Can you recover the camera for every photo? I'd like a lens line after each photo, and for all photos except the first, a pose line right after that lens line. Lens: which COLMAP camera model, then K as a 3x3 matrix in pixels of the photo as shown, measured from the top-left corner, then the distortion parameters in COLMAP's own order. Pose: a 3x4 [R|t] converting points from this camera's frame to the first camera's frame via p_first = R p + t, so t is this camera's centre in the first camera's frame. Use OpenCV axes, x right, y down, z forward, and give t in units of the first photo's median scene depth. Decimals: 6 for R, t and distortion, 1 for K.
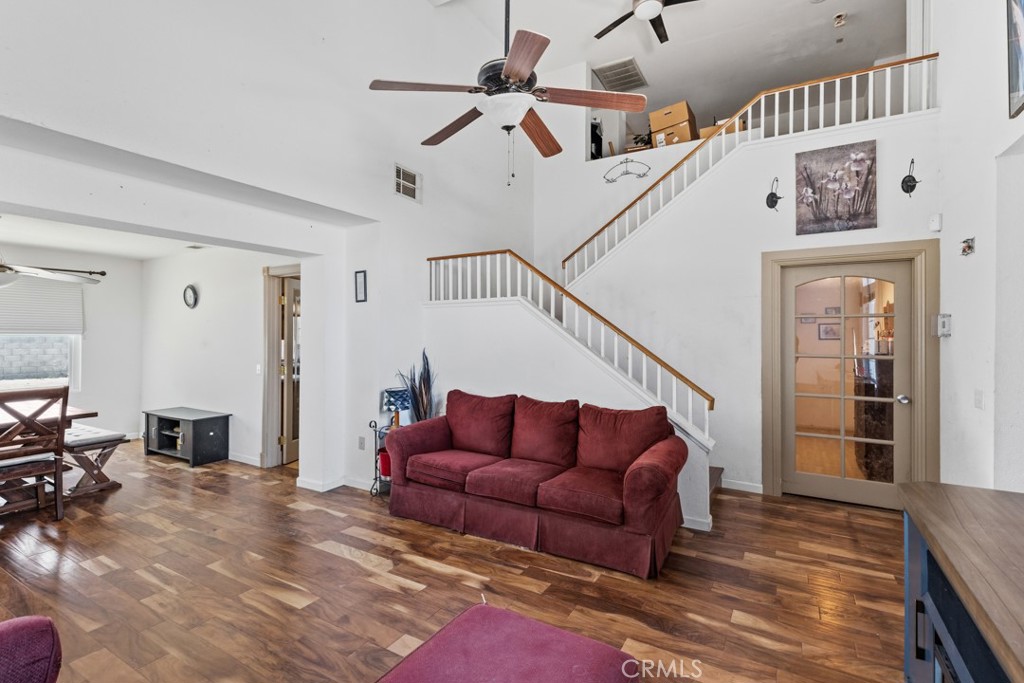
lens RADIAL K [[470.6, 0, 503.2], [0, 470.6, 335.8], [0, 0, 1]] dist [0.001777, 0.000434]
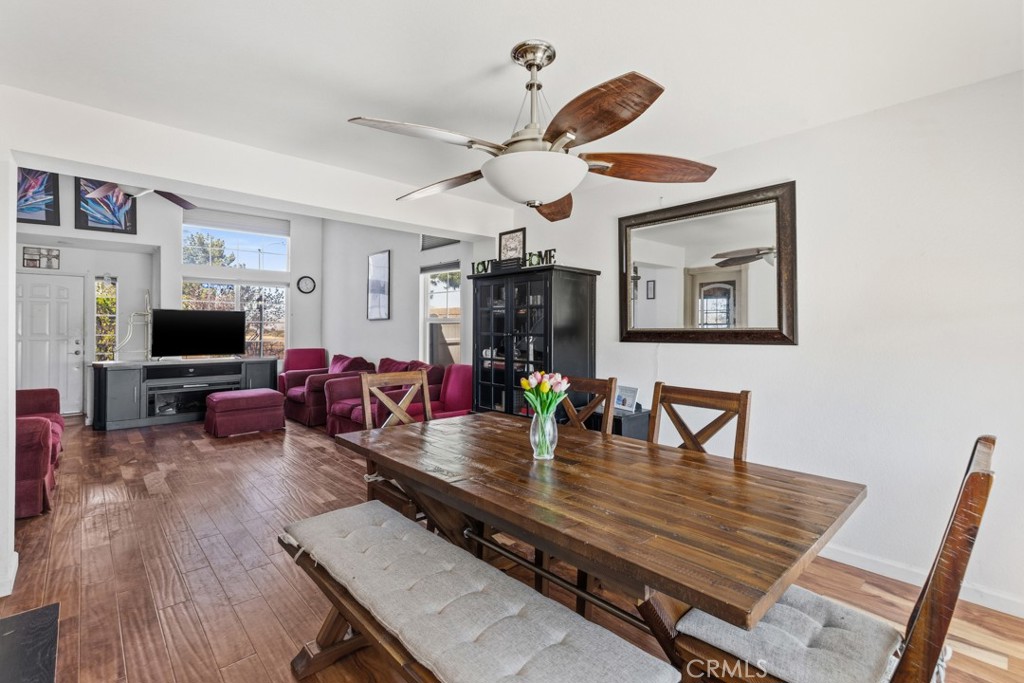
lens RADIAL K [[470.6, 0, 517.5], [0, 470.6, 321.9], [0, 0, 1]] dist [0.001777, 0.000434]
pose [[-0.957895, -0.001675, 0.287114, -1.413992], [-0.005166, 0.999922, -0.011402, 0.032770], [-0.287072, -0.012405, -0.957829, 1.698328]]
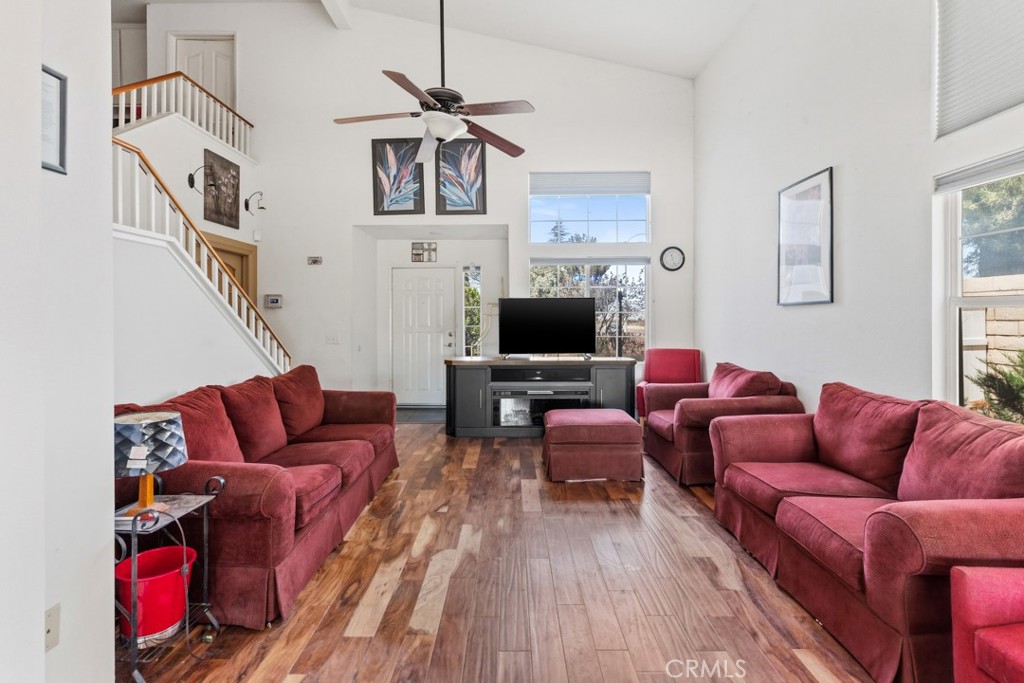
lens RADIAL K [[470.6, 0, 510.5], [0, 470.6, 314.0], [0, 0, 1]] dist [0.001777, 0.000434]
pose [[-0.507017, 0.004165, 0.861926, -0.893928], [0.000485, 0.999990, -0.004547, 0.029820], [-0.861936, -0.001887, -0.507014, 1.112367]]
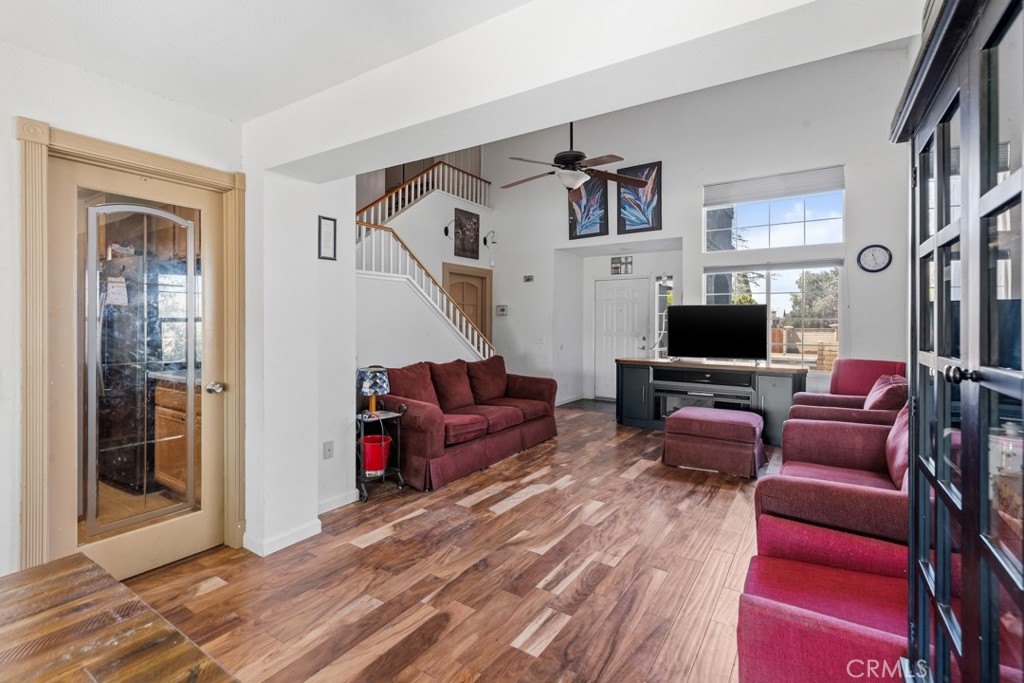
lens RADIAL K [[470.6, 0, 508.2], [0, 470.6, 319.9], [0, 0, 1]] dist [0.001777, 0.000434]
pose [[0.056394, 0.002603, 0.998405, -1.278602], [-0.005270, 0.999983, -0.002310, 0.028876], [-0.998395, -0.005132, 0.056407, 0.838995]]
